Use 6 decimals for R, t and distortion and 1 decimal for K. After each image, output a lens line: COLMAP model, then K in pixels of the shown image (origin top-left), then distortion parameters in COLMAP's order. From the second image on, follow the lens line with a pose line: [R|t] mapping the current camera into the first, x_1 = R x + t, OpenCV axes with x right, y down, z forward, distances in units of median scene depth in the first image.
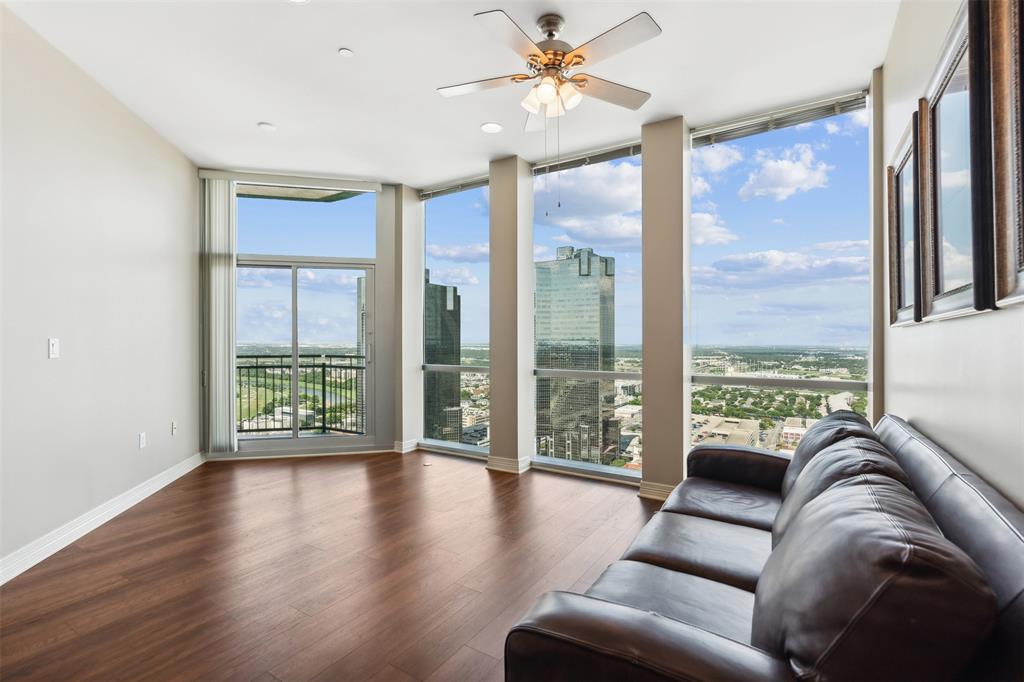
lens RADIAL K [[468.1, 0, 510.4], [0, 468.1, 339.2], [0, 0, 1]] dist [-0.002422, 0.000282]
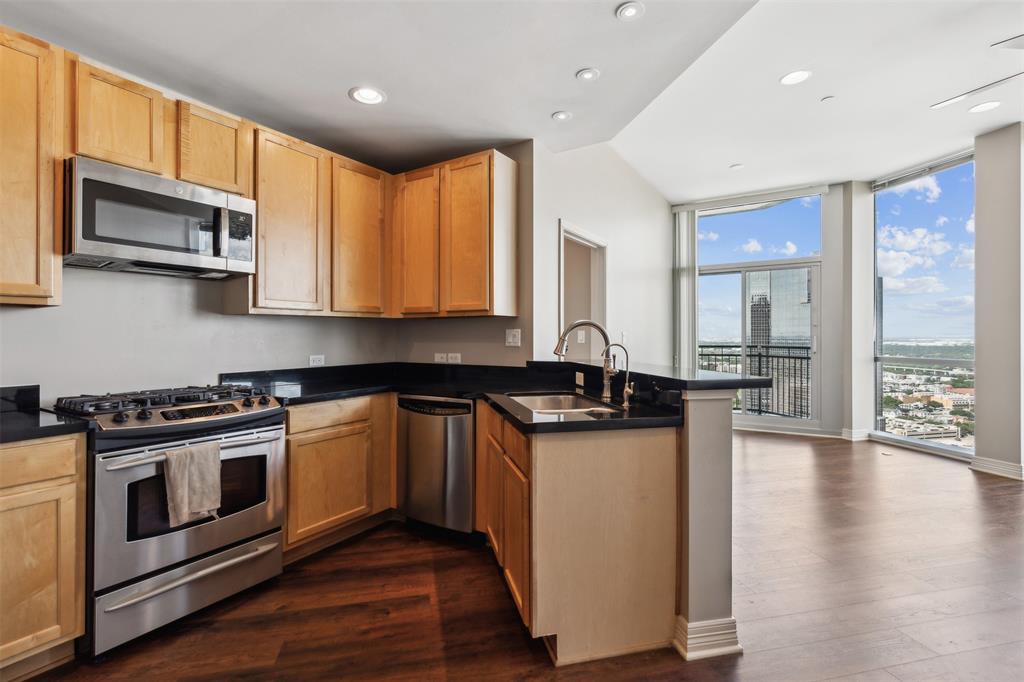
lens RADIAL K [[468.1, 0, 510.4], [0, 468.1, 339.2], [0, 0, 1]] dist [-0.002422, 0.000282]
pose [[0.714727, 0.001260, -0.699403, -0.048061], [0.007532, 0.999927, 0.009499, 0.002836], [0.699363, -0.012057, 0.714665, -0.269759]]
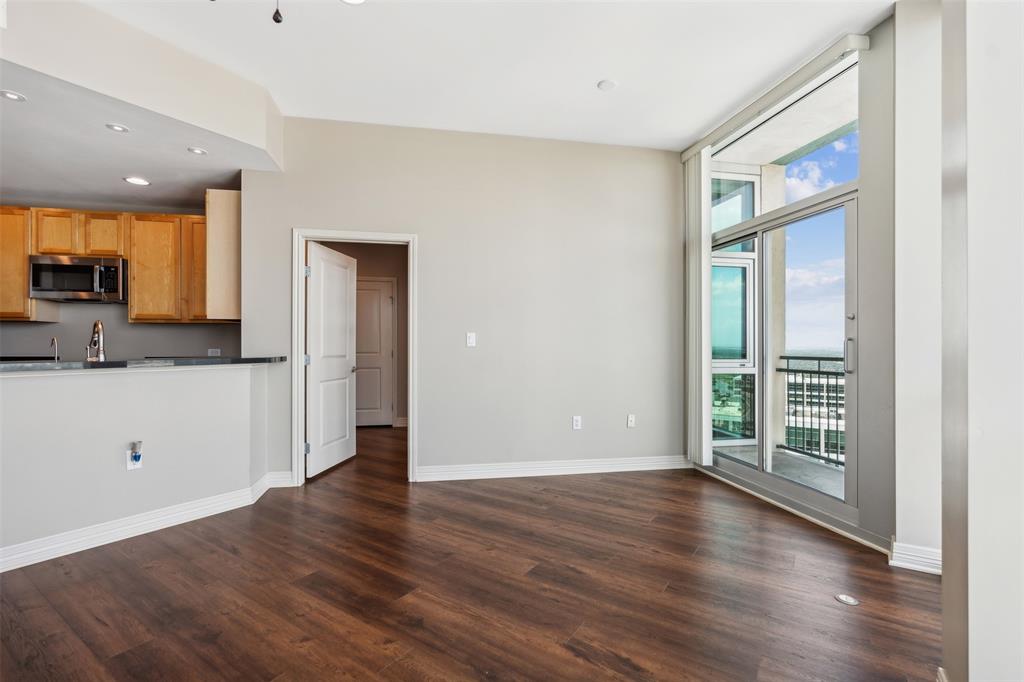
lens RADIAL K [[466.6, 0, 515.0], [0, 466.6, 345.2], [0, 0, 1]] dist [0.001823, 0.000565]
pose [[-0.023833, -0.001159, -0.999715, 0.252903], [-0.001245, 0.999999, -0.001130, 0.019809], [0.999715, 0.001217, -0.023835, 0.624253]]
